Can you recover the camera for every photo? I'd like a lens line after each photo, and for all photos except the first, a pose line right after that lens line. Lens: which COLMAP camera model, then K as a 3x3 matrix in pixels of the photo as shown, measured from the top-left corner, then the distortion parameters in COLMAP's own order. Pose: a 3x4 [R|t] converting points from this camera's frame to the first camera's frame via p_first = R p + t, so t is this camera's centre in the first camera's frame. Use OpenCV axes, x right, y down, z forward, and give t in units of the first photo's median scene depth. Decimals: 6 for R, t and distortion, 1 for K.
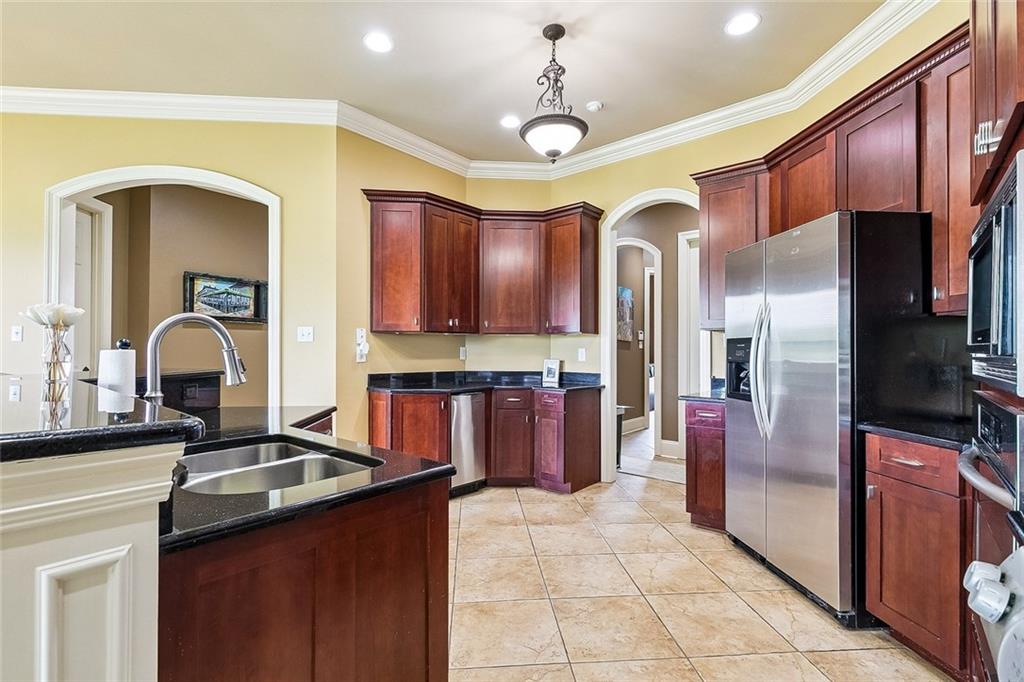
lens RADIAL K [[456.2, 0, 513.0], [0, 456.2, 343.4], [0, 0, 1]] dist [0.004889, -0.001093]
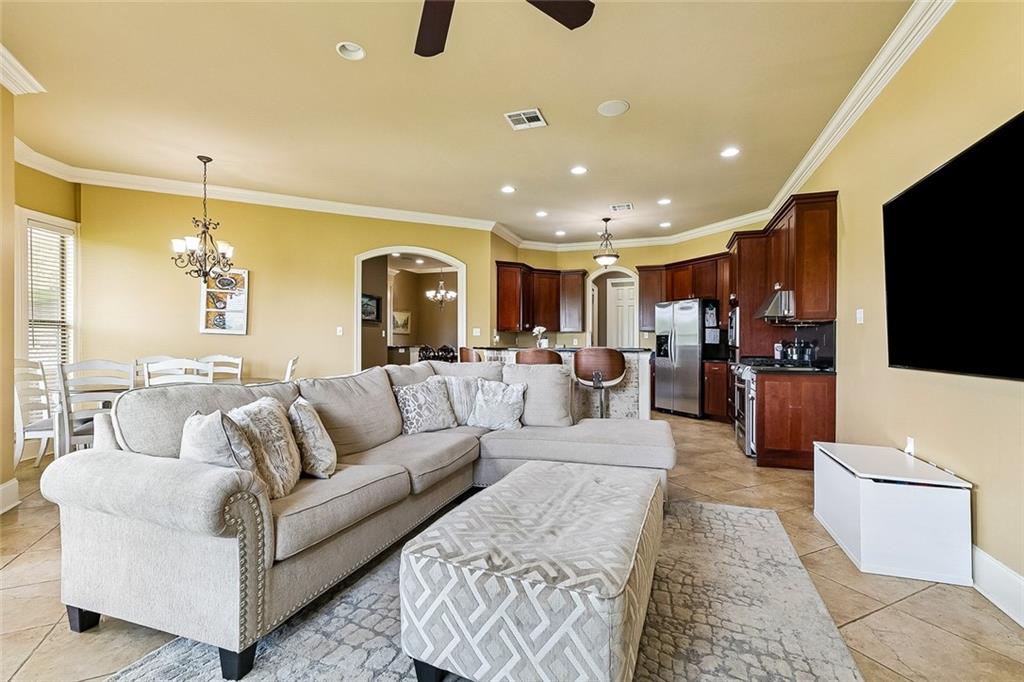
lens RADIAL K [[456.2, 0, 511.3], [0, 456.2, 339.4], [0, 0, 1]] dist [0.004889, -0.001093]
pose [[0.932481, 0.000722, 0.361219, -1.047357], [-0.004146, 0.999954, 0.008705, -0.005220], [-0.361196, -0.009615, 0.932440, -0.962487]]
